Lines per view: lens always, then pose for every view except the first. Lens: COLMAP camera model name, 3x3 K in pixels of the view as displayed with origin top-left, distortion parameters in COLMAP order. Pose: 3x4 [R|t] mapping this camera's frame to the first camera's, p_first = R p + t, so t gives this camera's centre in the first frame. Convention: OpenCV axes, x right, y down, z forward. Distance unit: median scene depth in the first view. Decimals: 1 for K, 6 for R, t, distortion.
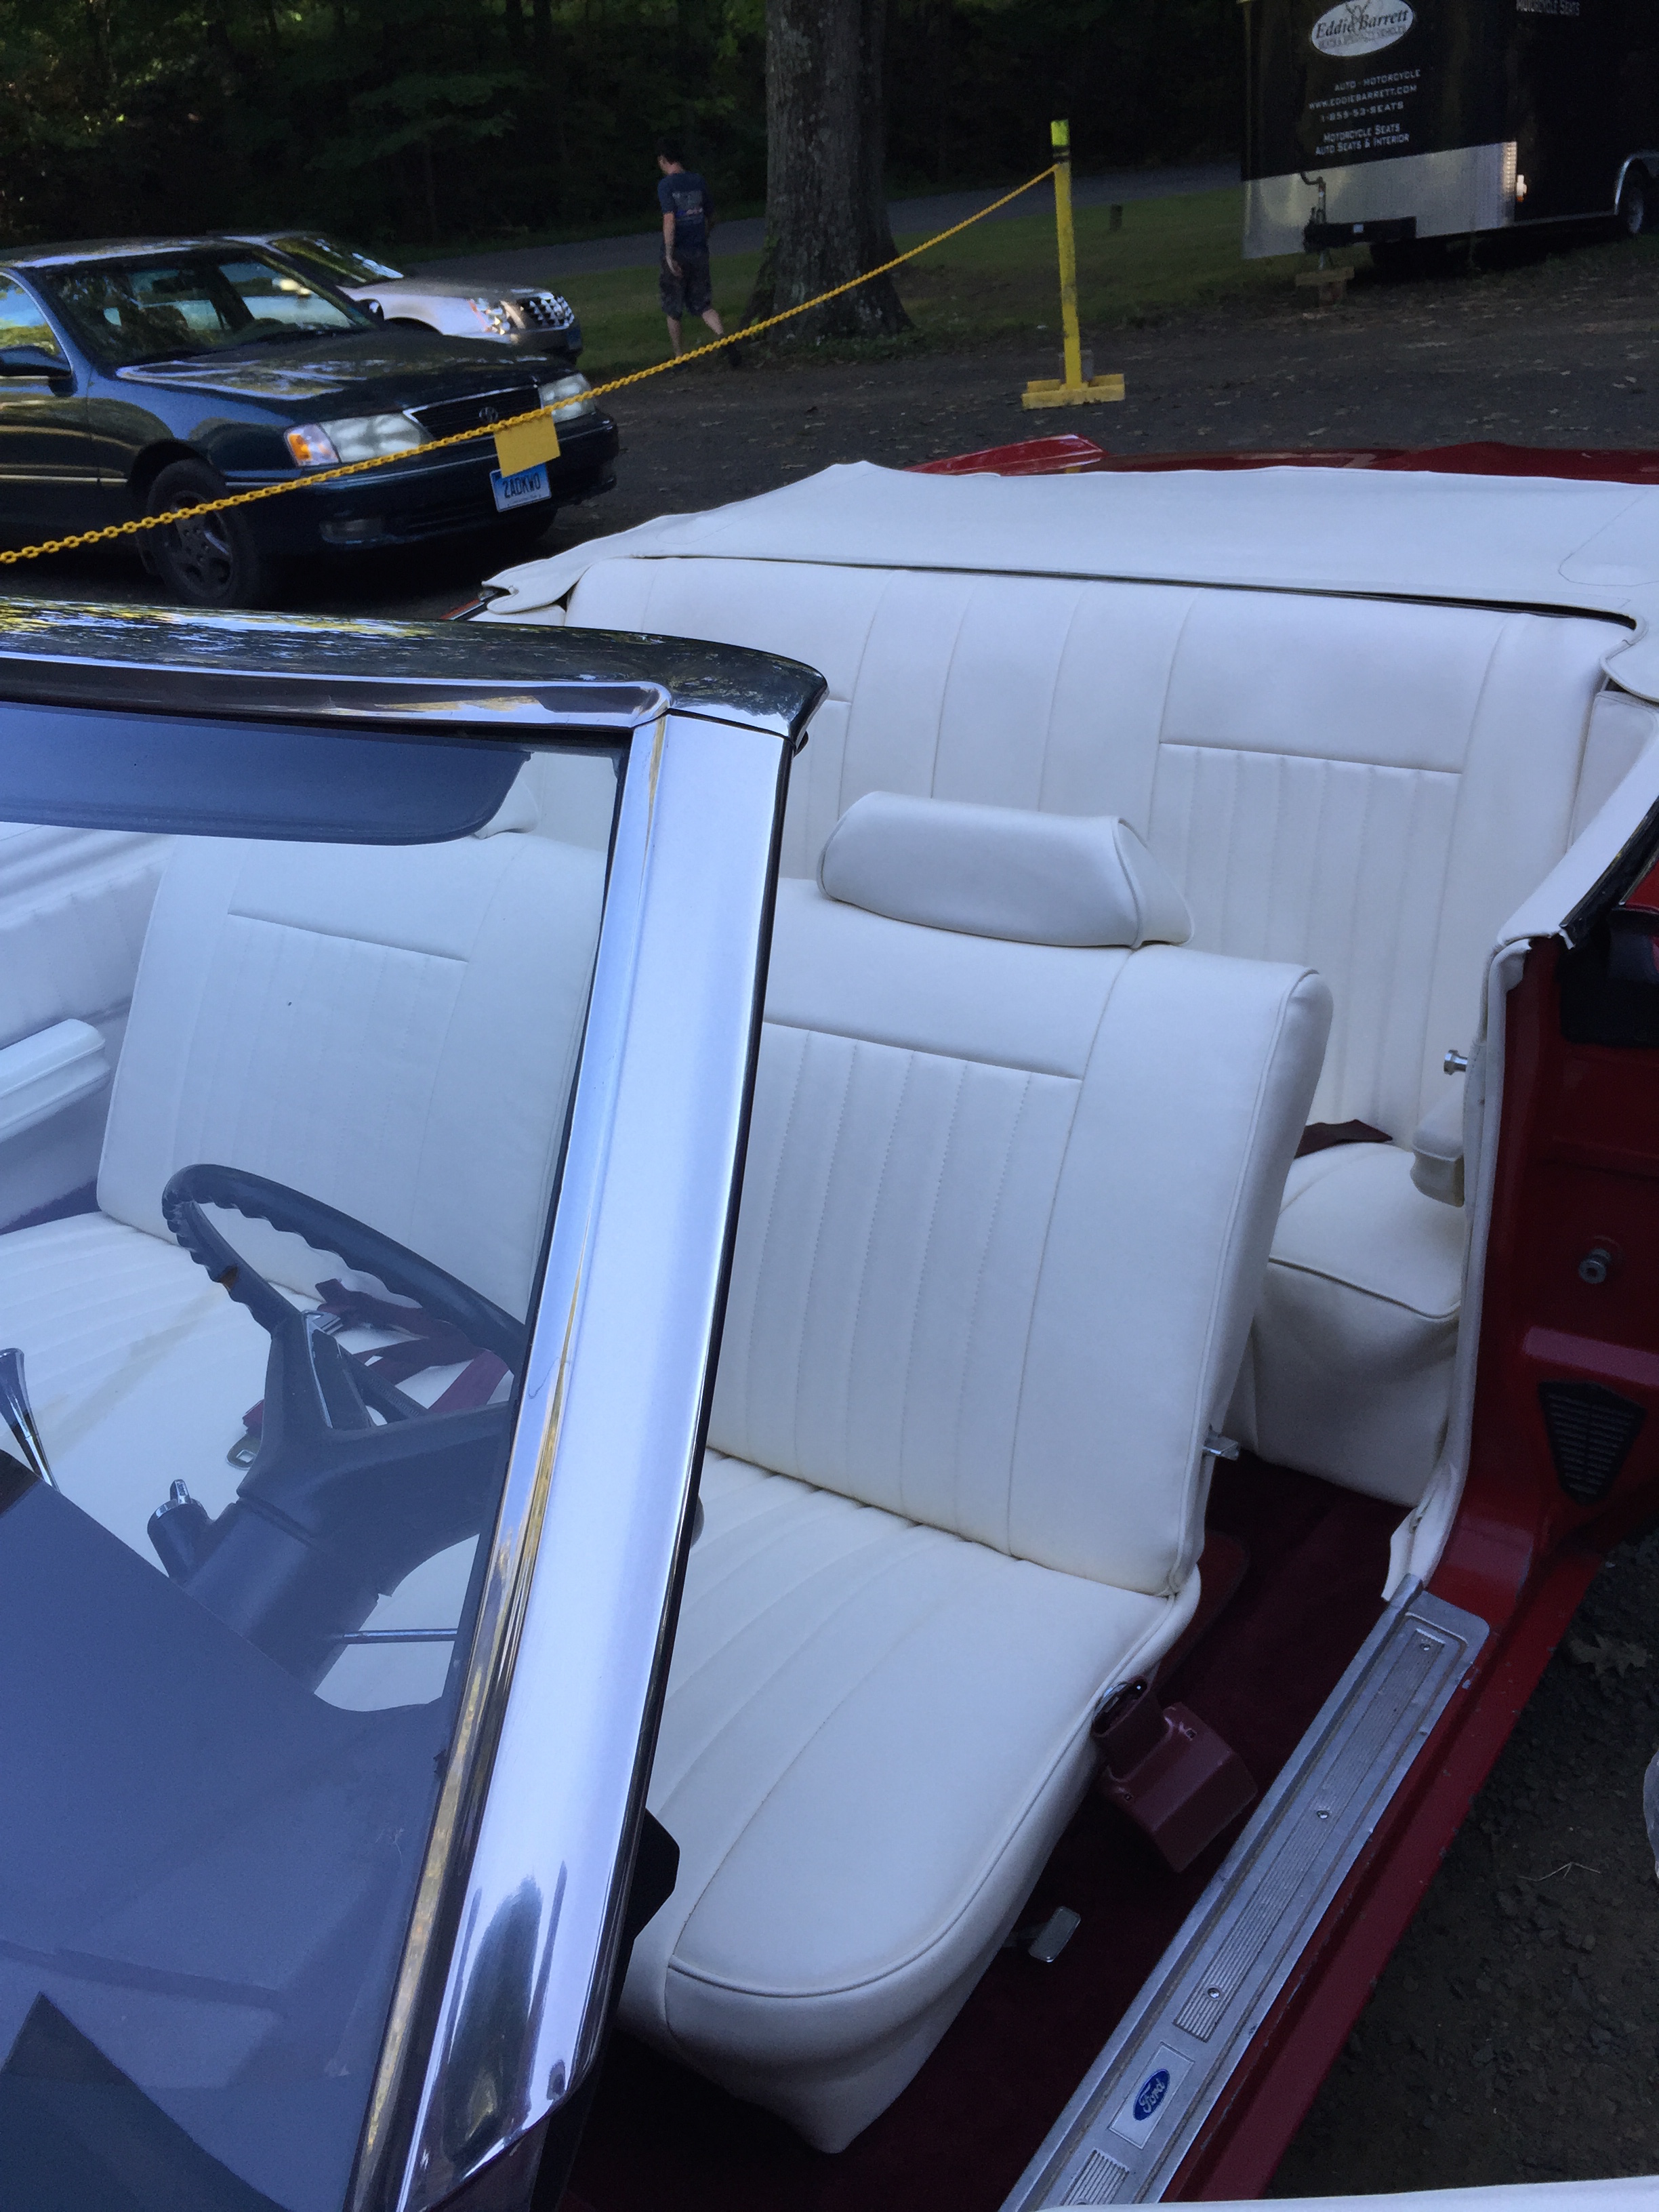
lens RADIAL K [[1829.8, 0, 832.2], [0, 1829.8, 1117.4], [0, 0, 1]] dist [-0.003606, -0.016895]
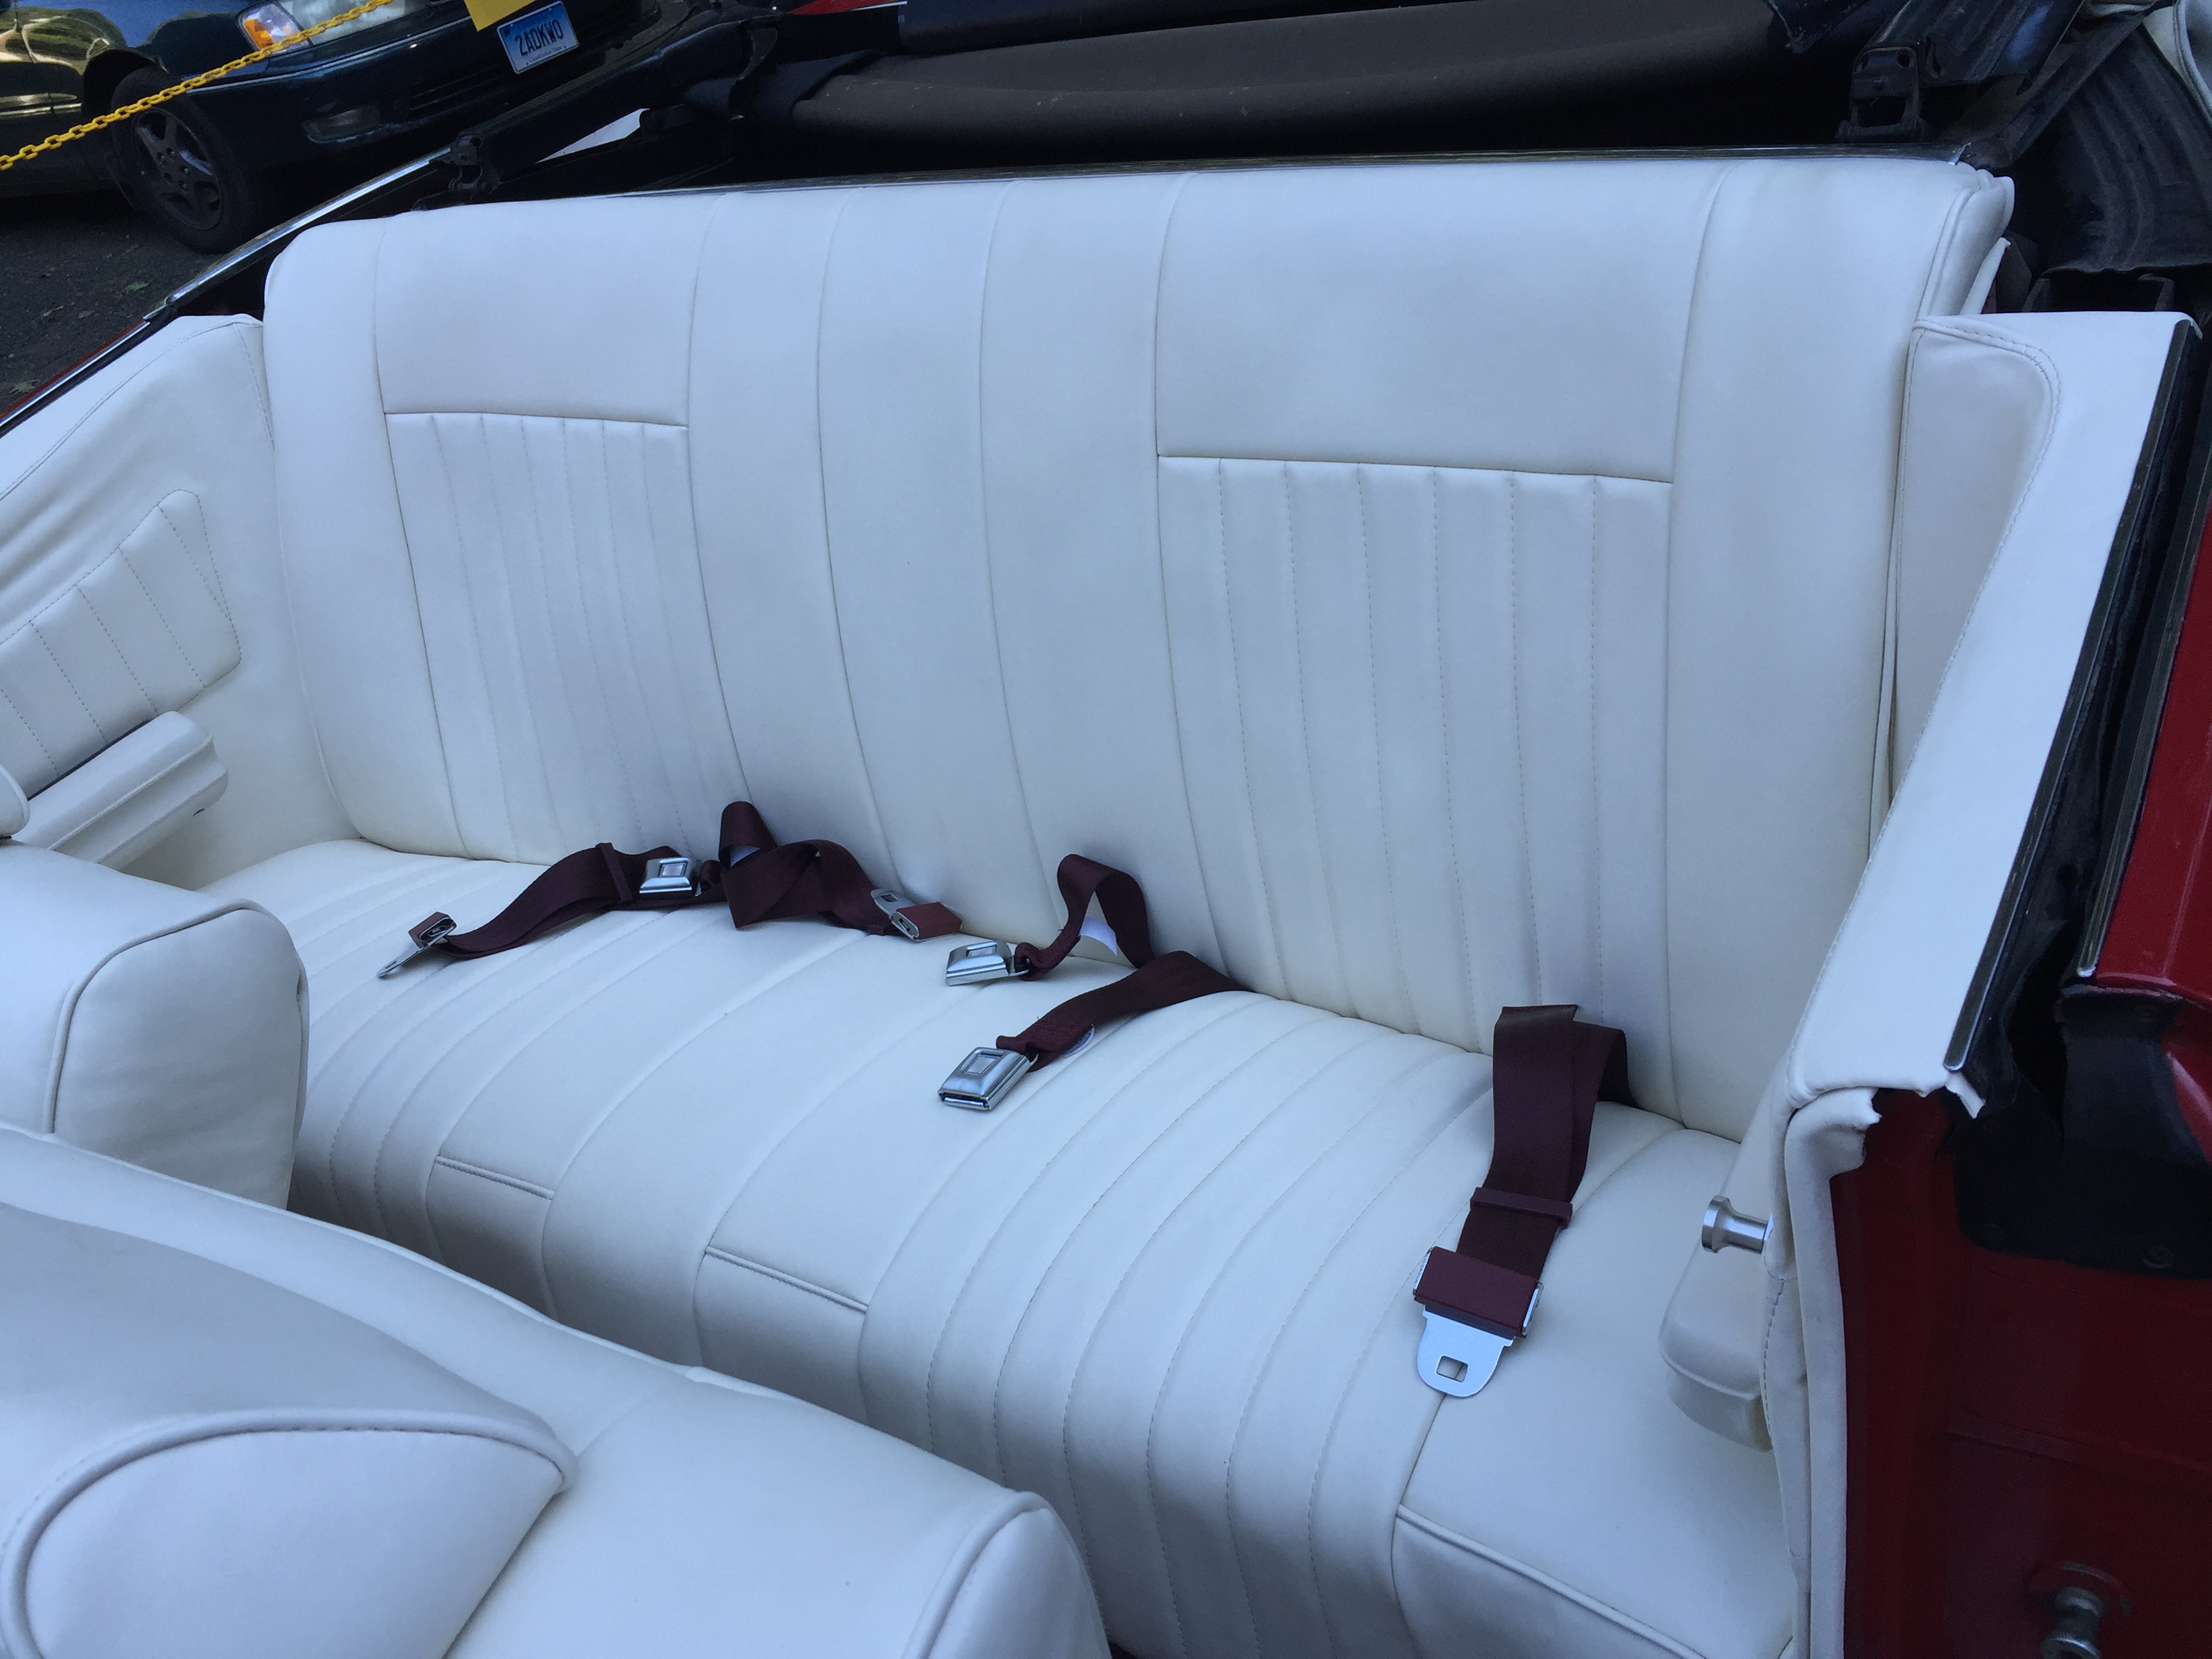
lens RADIAL K [[1829.8, 0, 1109.8], [0, 1829.8, 833.3], [0, 0, 1]] dist [-0.003606, -0.016895]
pose [[0.988566, -0.150747, -0.003449, 0.198657], [0.150092, 0.981566, 0.118325, -0.211691], [-0.014452, -0.117489, 0.992969, 0.539142]]
